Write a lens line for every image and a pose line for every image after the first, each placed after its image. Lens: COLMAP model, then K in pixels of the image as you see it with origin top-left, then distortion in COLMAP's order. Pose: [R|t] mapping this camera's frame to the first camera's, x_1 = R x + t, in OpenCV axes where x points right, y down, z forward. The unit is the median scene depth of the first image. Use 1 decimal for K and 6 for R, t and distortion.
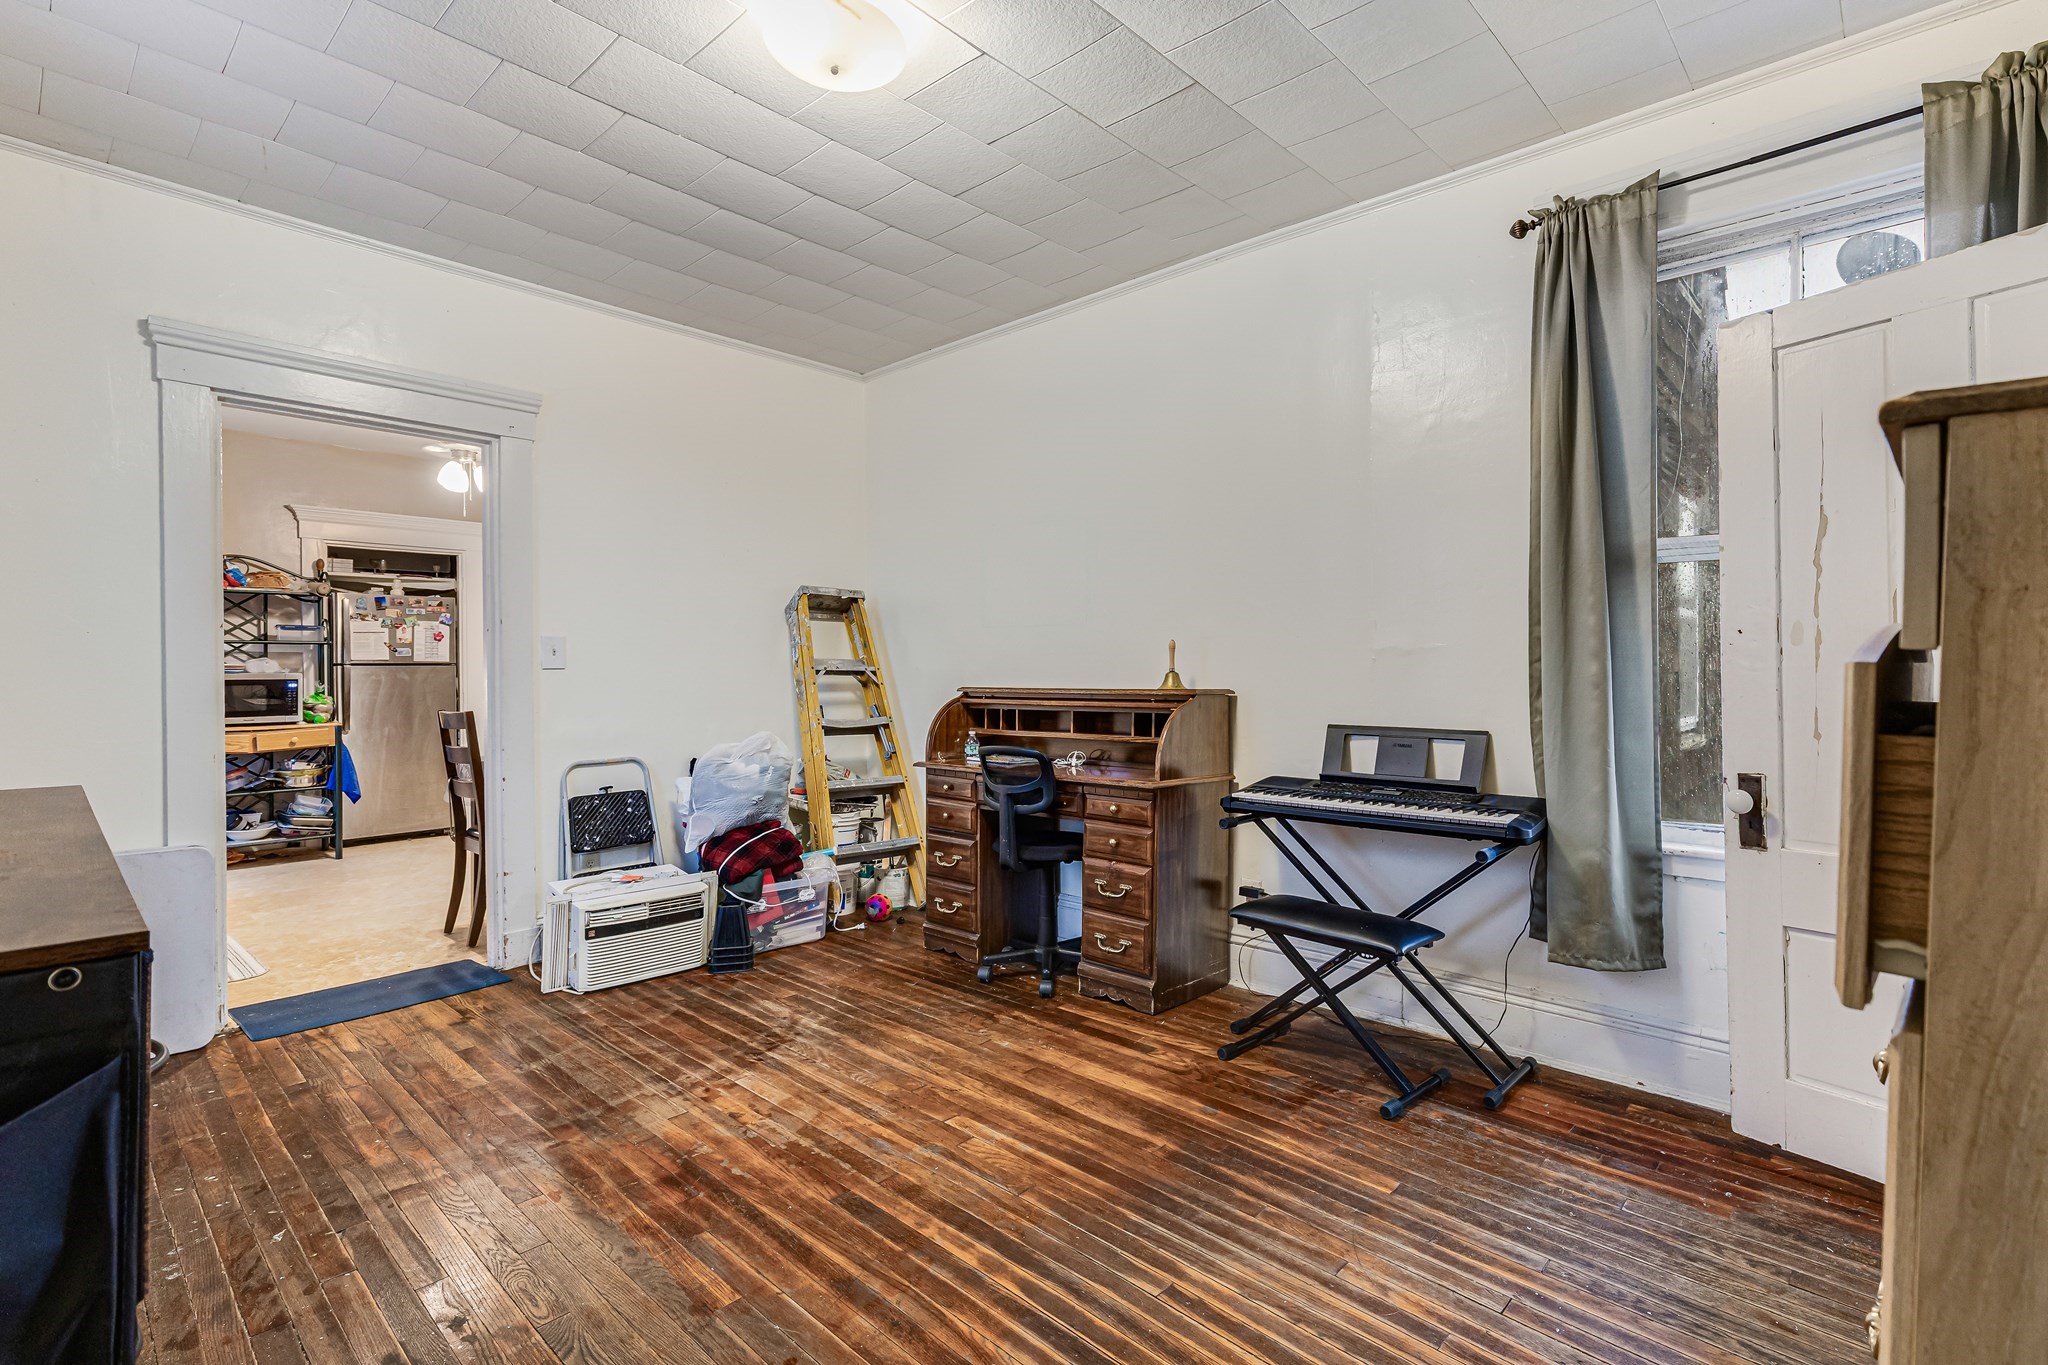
lens RADIAL K [[957.0, 0, 1030.7], [0, 957.0, 675.8], [0, 0, 1]] dist [0.009213, 0.000046]
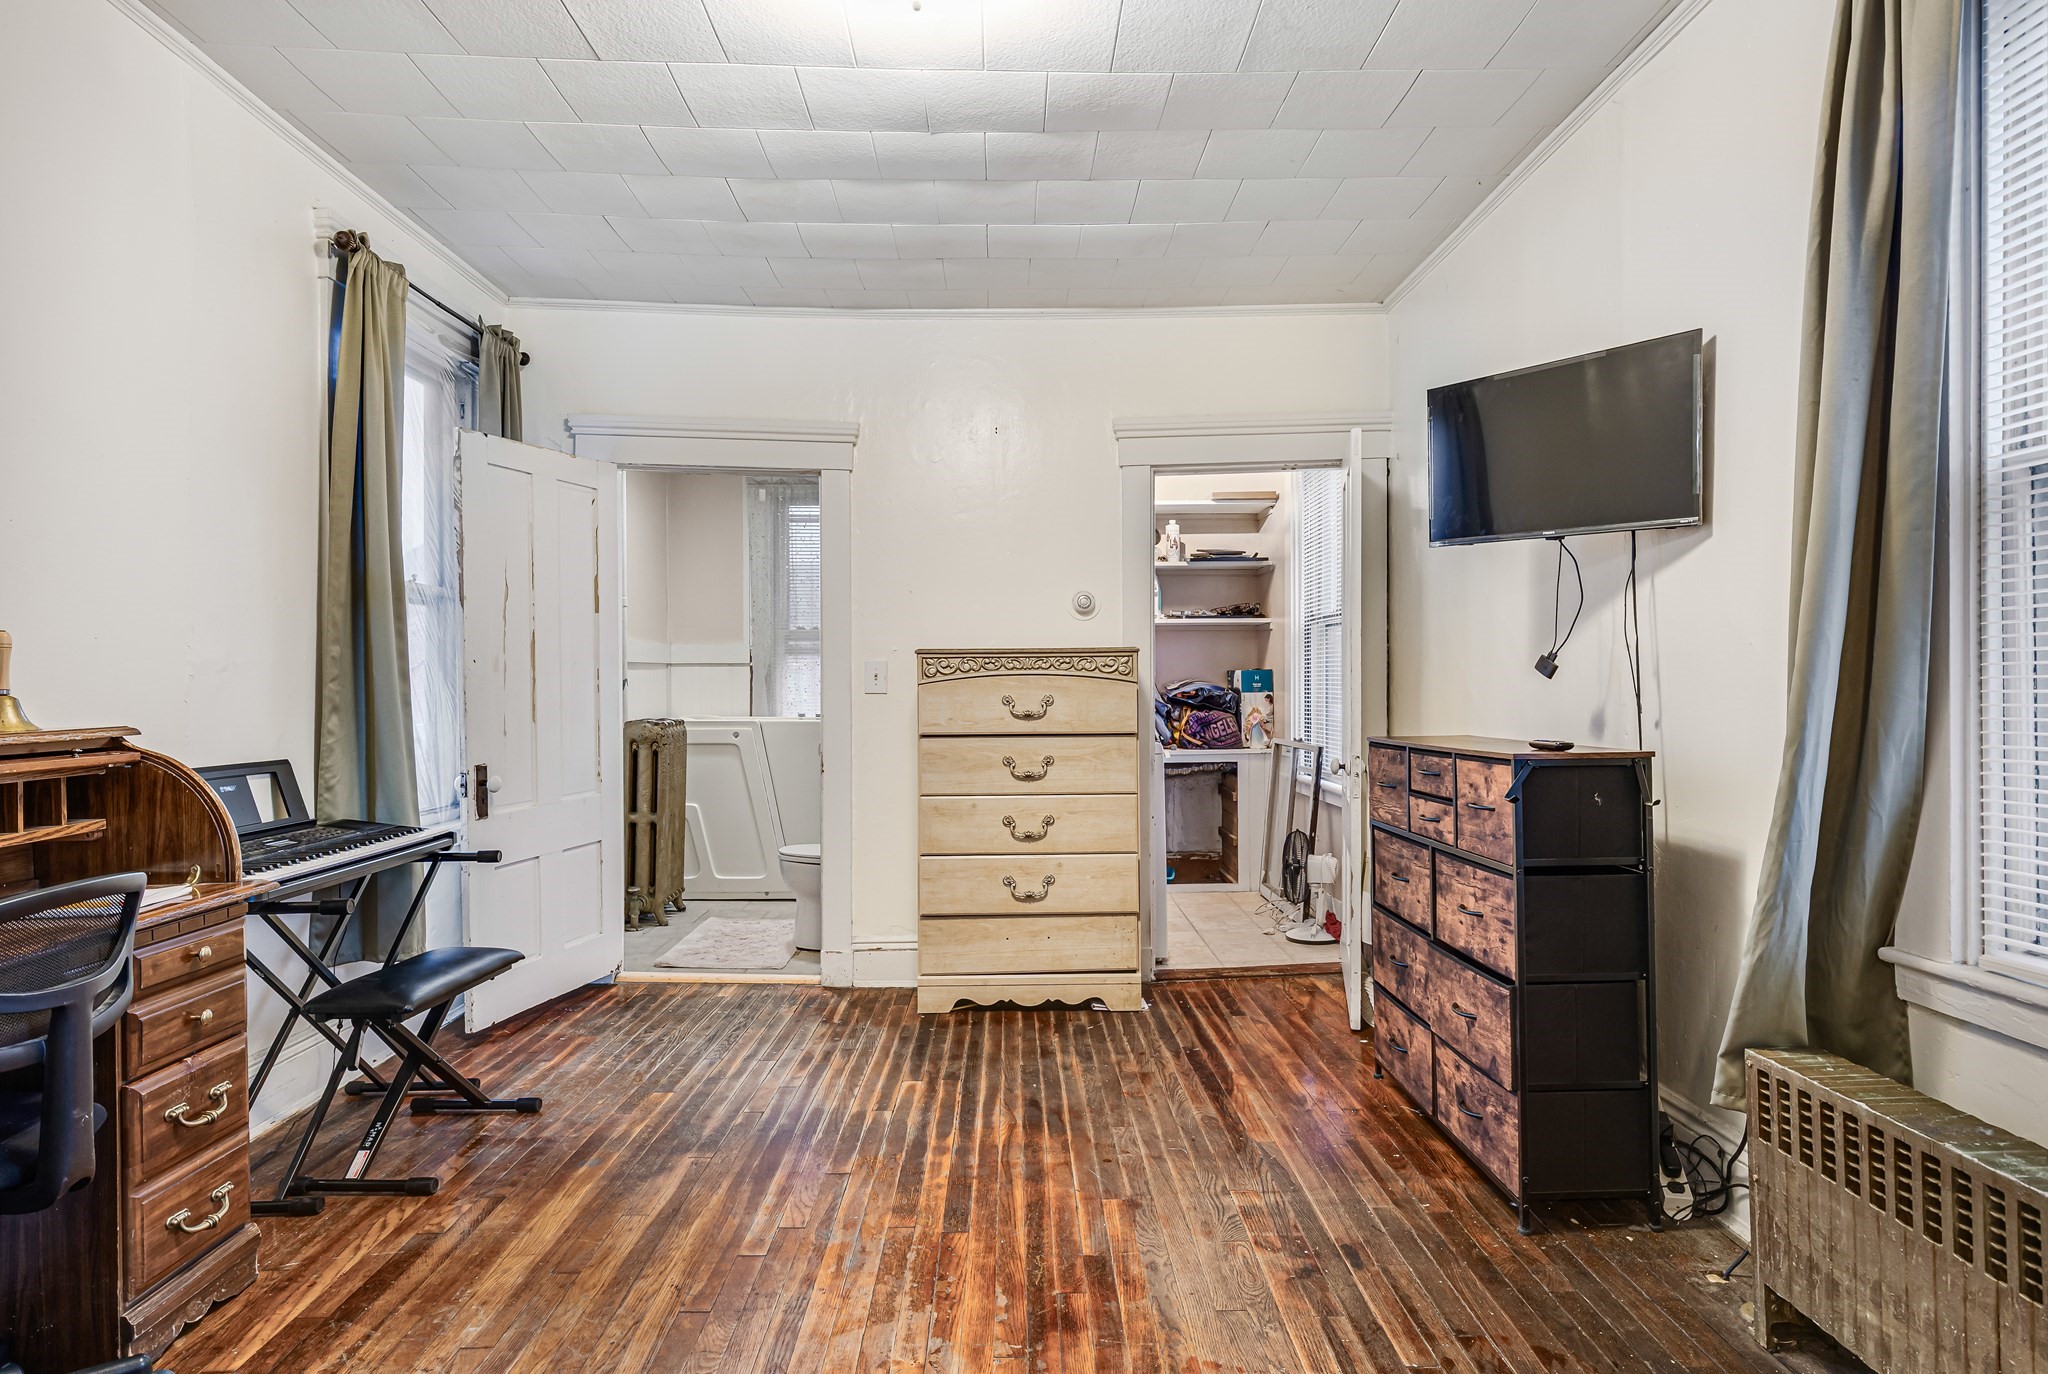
lens RADIAL K [[1169.3, 0, 1028.7], [0, 1169.3, 679.2], [0, 0, 1]] dist [0.006486, -0.000751]
pose [[-0.703094, 0.012304, 0.710990, -0.992415], [0.015722, 0.999875, -0.001755, -0.004581], [-0.710923, 0.009944, -0.703200, 1.611760]]
